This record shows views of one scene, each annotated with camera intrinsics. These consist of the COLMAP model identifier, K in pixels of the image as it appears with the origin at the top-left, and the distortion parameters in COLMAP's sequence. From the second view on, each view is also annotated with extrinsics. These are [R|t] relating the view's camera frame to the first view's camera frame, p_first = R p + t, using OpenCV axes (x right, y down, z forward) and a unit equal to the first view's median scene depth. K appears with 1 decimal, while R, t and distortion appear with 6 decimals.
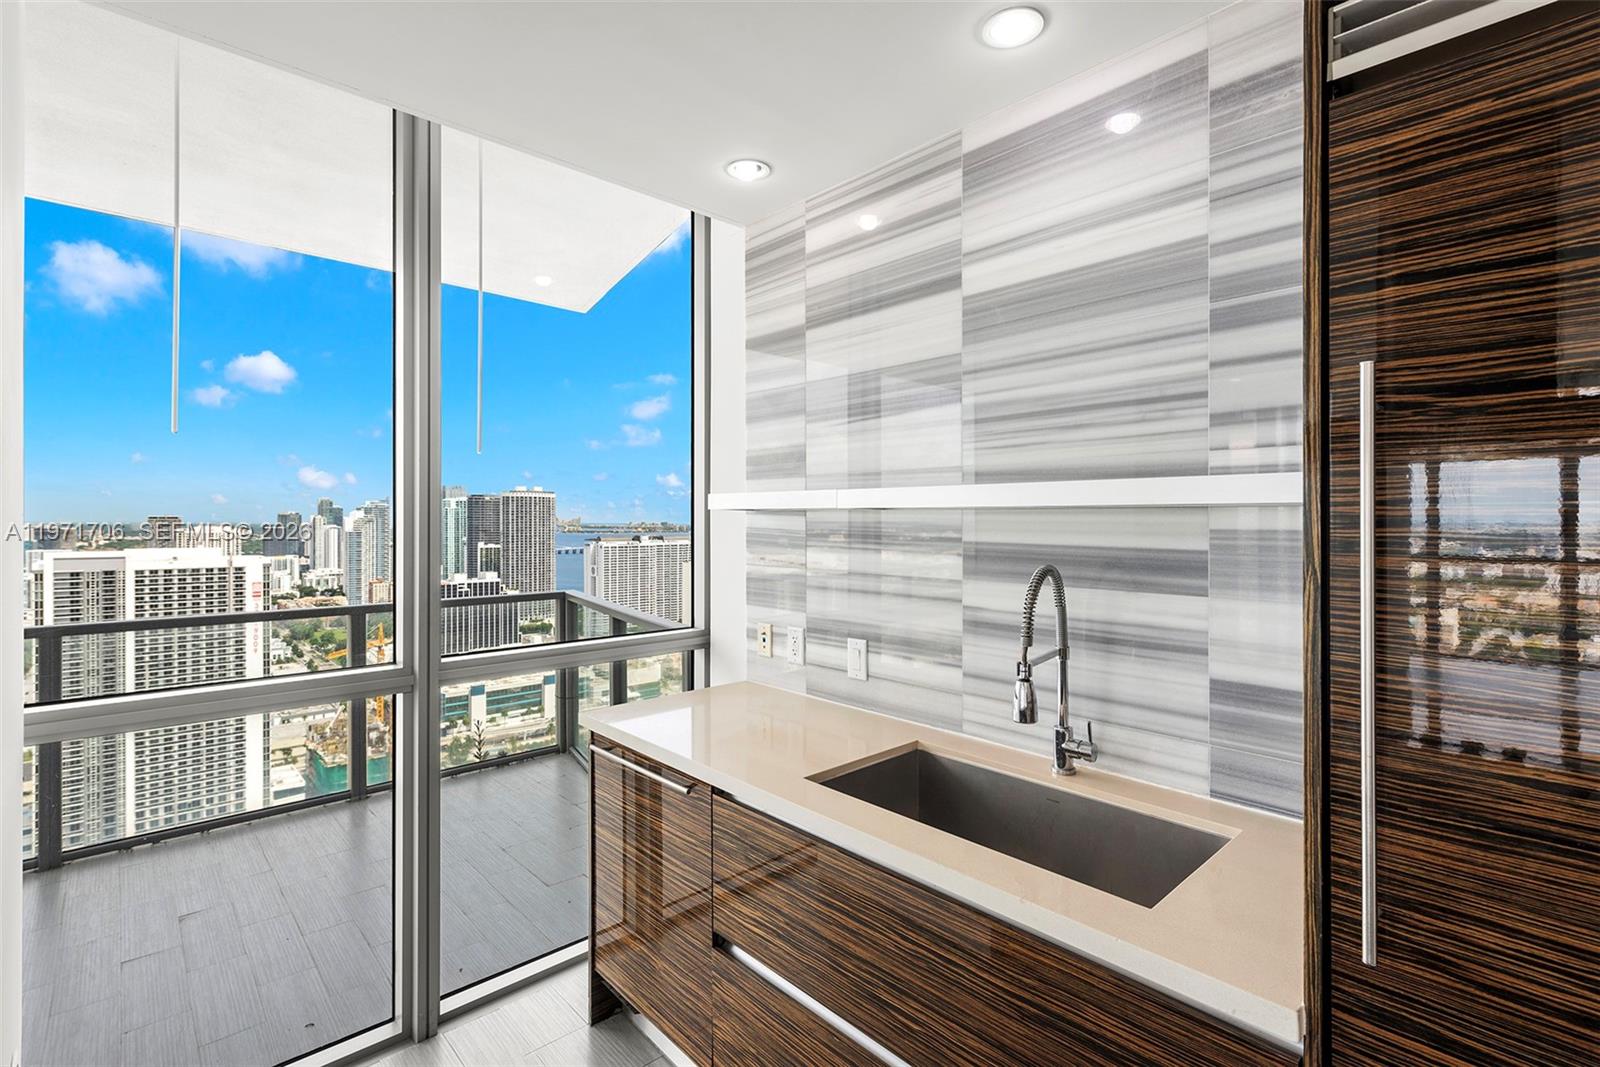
lens RADIAL K [[749.2, 0, 802.8], [0, 749.2, 513.5], [0, 0, 1]] dist [0.012859, -0.000481]
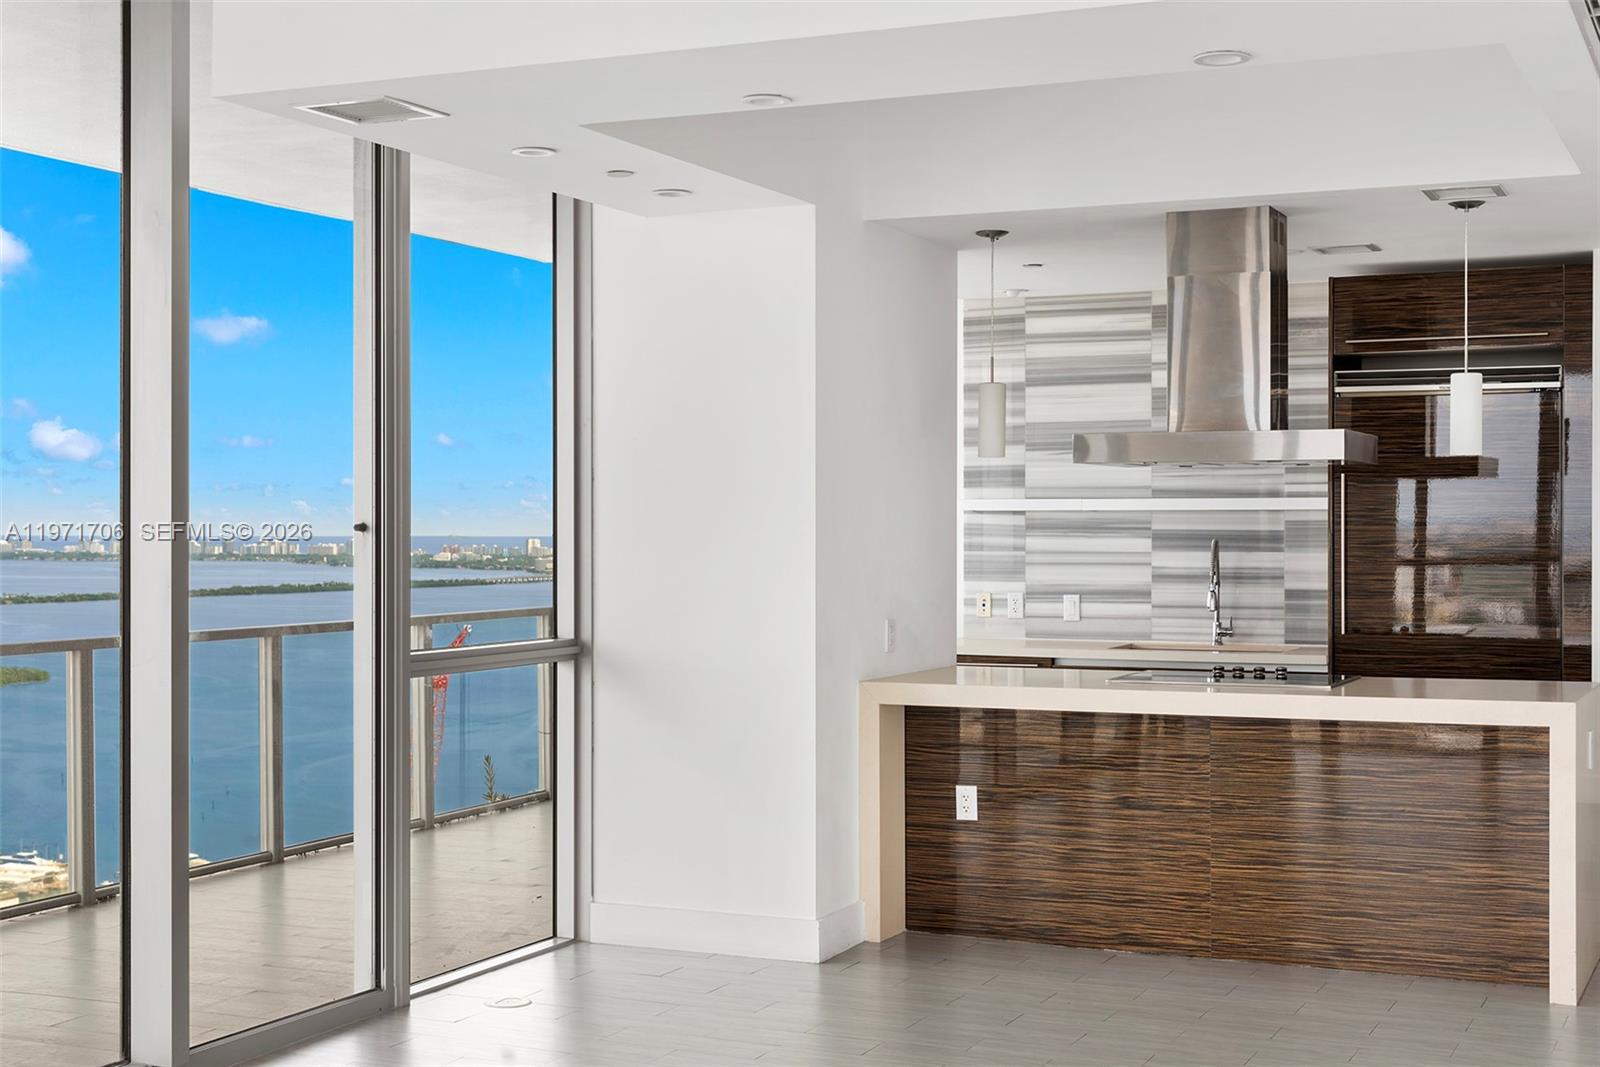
lens RADIAL K [[2191.9, 0, 799.6], [0, 2191.9, 532.9], [0, 0, 1]] dist [0.019078, 0.010508]
pose [[0.923170, -0.005210, 0.384357, -2.507890], [0.000525, 0.999924, 0.012294, -0.017952], [-0.384392, -0.011147, 0.923103, -3.390230]]
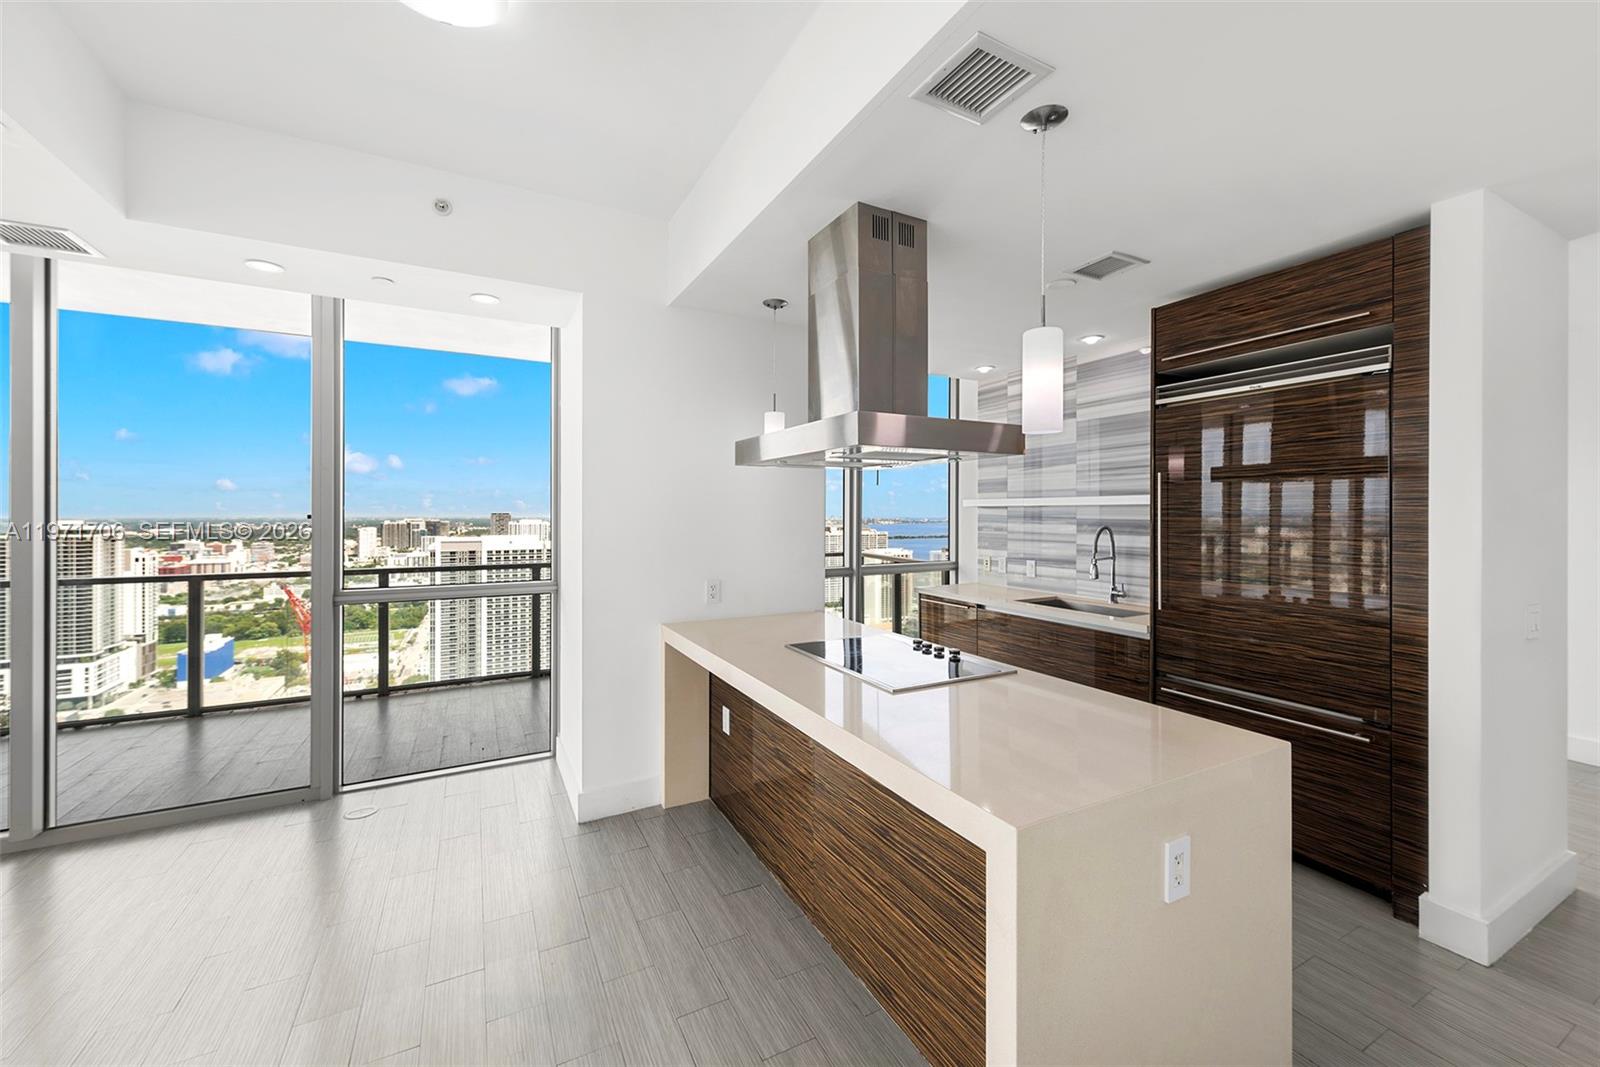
lens RADIAL K [[633.6, 0, 802.7], [0, 633.6, 514.6], [0, 0, 1]] dist [0.010472, -0.000326]
pose [[0.966655, -0.002801, -0.256068, -0.130841], [0.005207, 0.999948, 0.008716, -0.000131], [0.256030, -0.009759, 0.966620, -1.313390]]
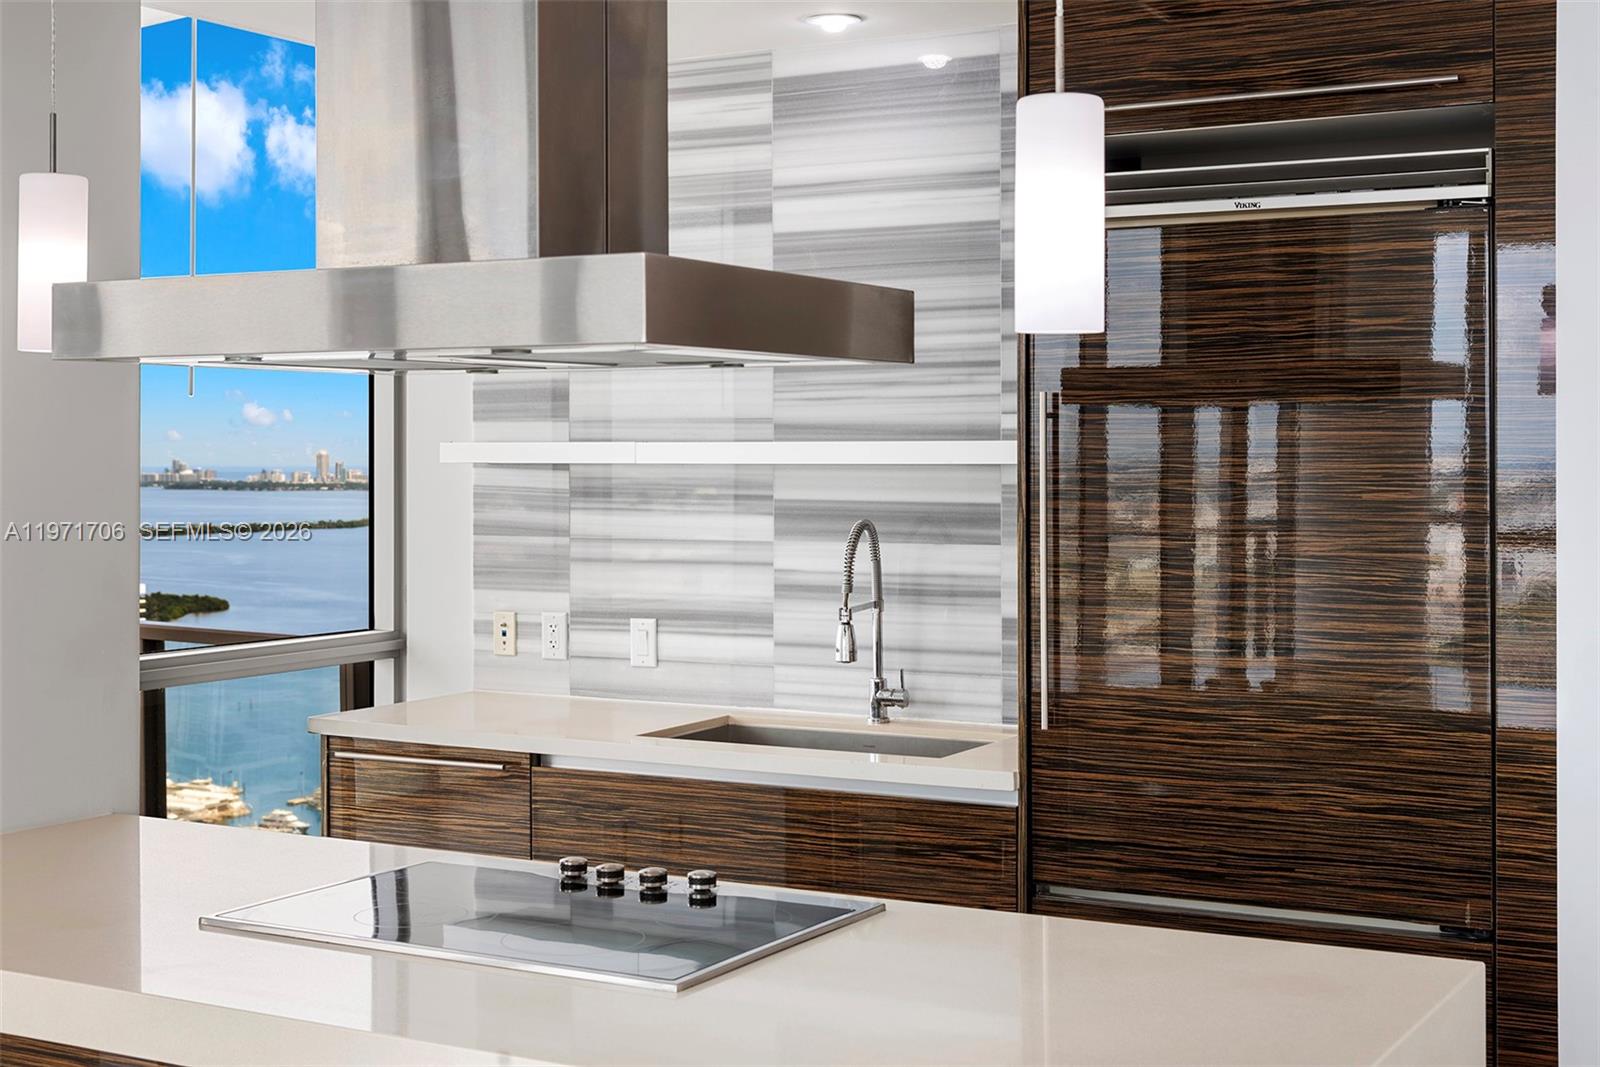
lens RADIAL K [[2186.8, 0, 802.2], [0, 2186.8, 446.1], [0, 0, 1]] dist [0.010080, -0.010829]
pose [[0.952406, -0.003433, 0.304813, -0.577106], [0.002057, 0.999986, 0.004835, -0.041456], [-0.304826, -0.003978, 0.952400, -1.580285]]
